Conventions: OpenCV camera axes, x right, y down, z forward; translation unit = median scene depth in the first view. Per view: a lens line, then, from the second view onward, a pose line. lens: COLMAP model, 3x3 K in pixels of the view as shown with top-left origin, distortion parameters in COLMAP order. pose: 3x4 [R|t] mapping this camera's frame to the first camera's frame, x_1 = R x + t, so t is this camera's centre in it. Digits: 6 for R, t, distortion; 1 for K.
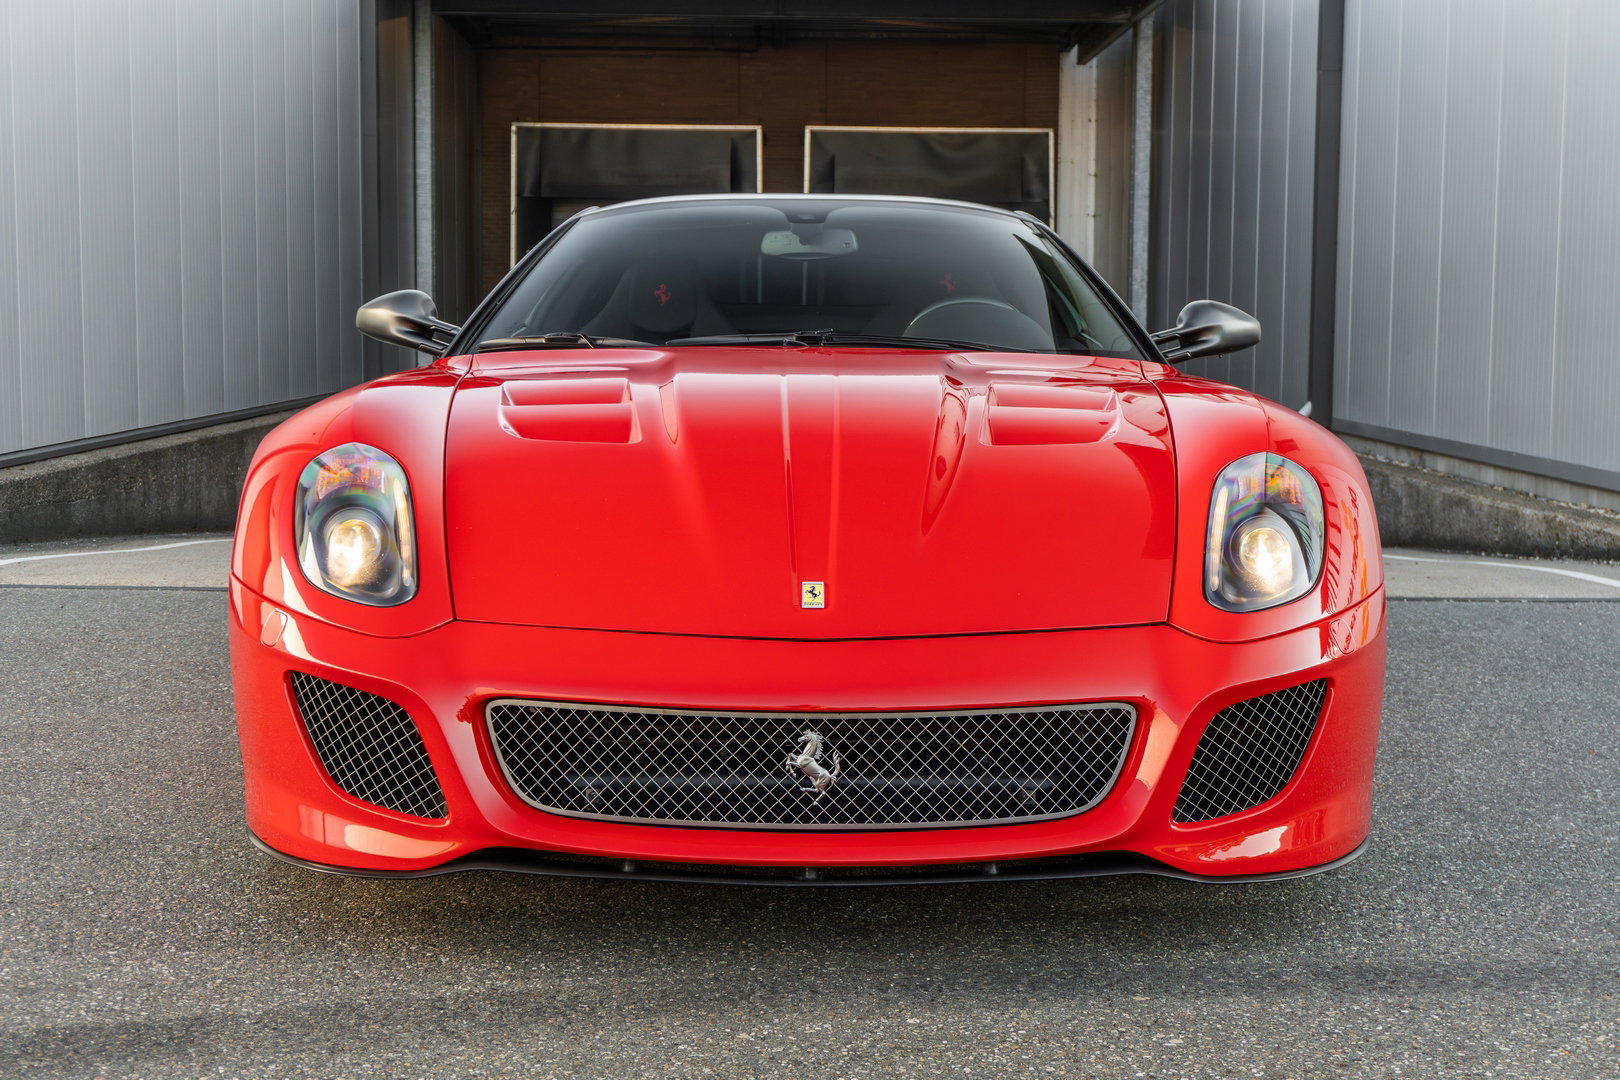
lens RADIAL K [[2224.1, 0, 810.0], [0, 2224.1, 540.0], [0, 0, 1]] dist [-0.006485, 0.035405]
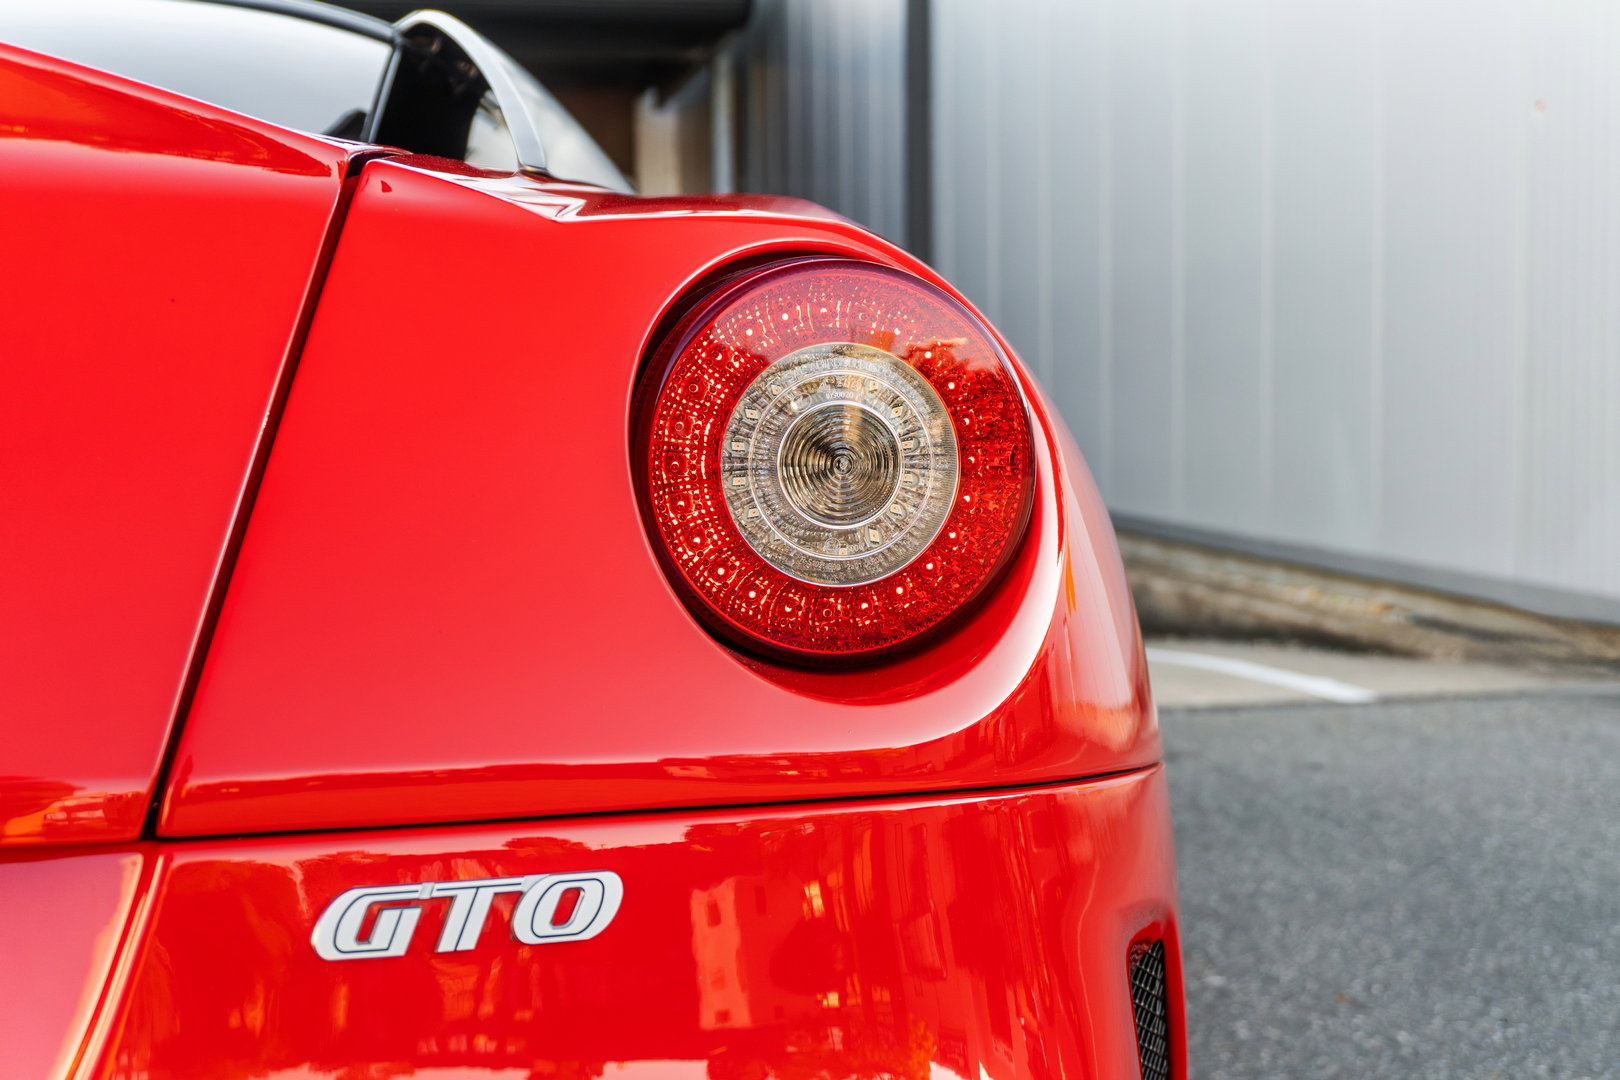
lens RADIAL K [[2260.1, 0, 810.0], [0, 2260.1, 540.0], [0, 0, 1]] dist [-0.029105, -0.053306]
pose [[0.984565, -0.029514, 0.172512, 0.147489], [0.035195, 0.998931, -0.029967, -0.033575], [-0.171443, 0.035576, 0.984552, 0.603962]]
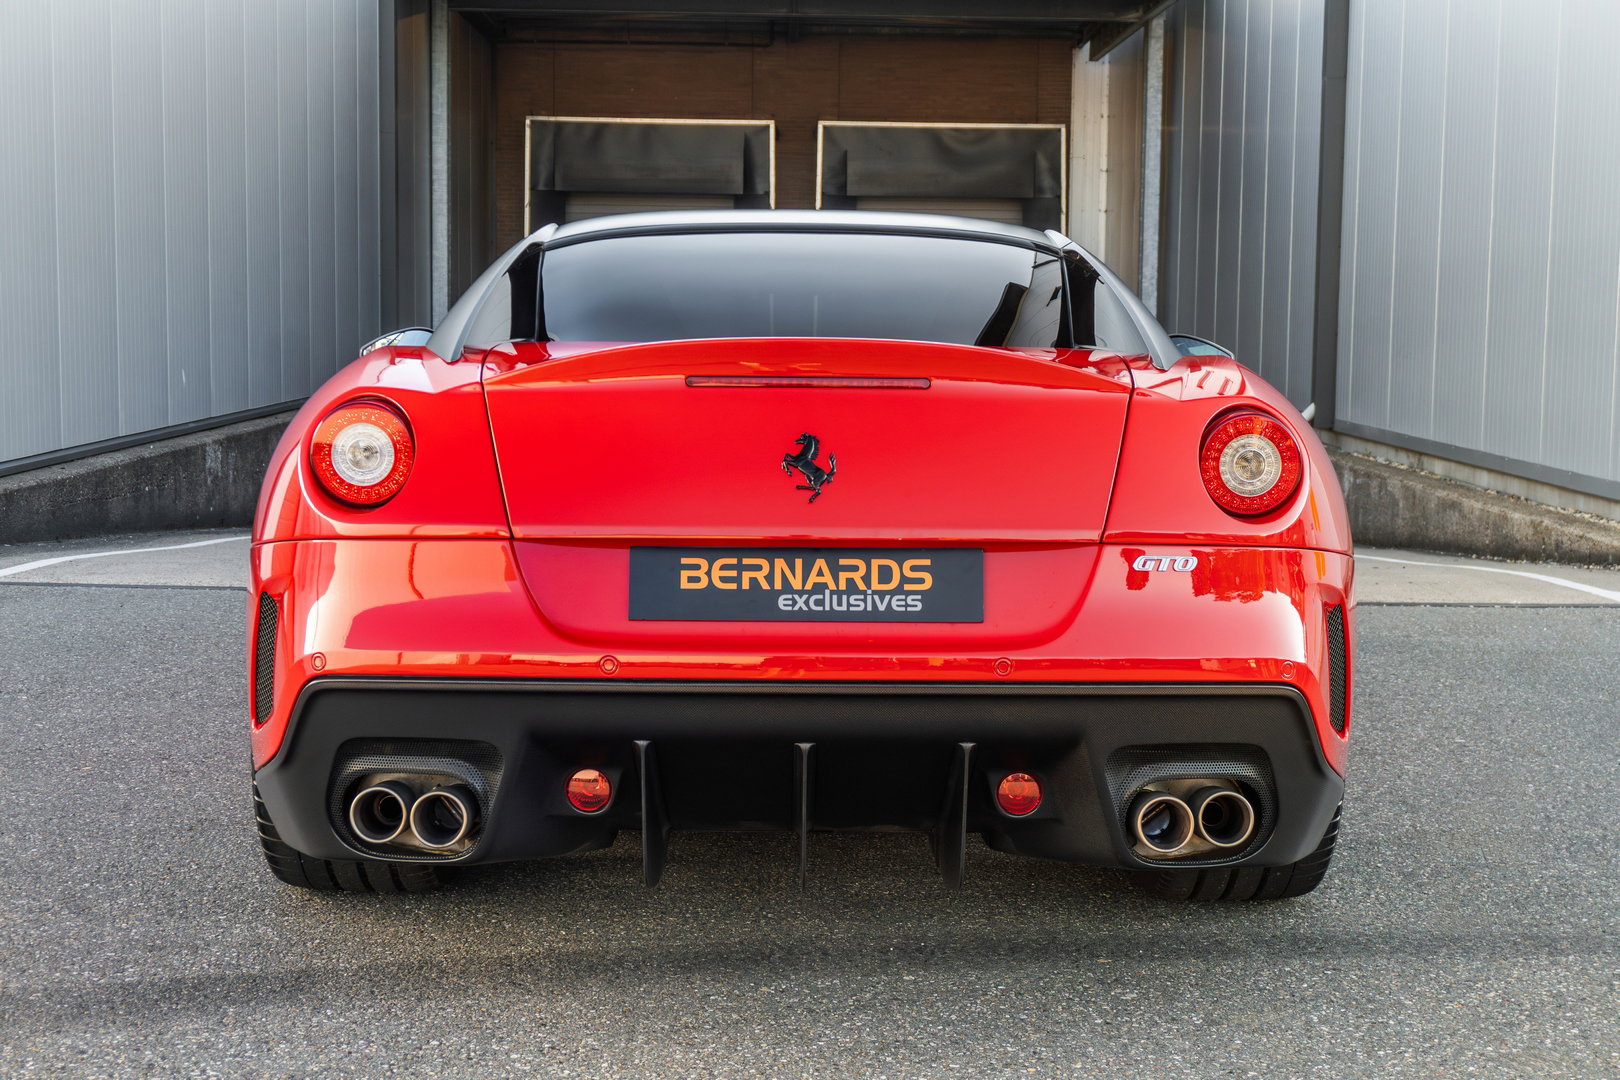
lens RADIAL K [[2260.1, 0, 810.0], [0, 2260.1, 540.0], [0, 0, 1]] dist [-0.029105, -0.053306]
pose [[0.999977, 0.005011, -0.004644, -0.001568], [-0.004987, 0.999974, 0.005176, -0.020037], [0.004670, -0.005152, 0.999976, -0.180725]]
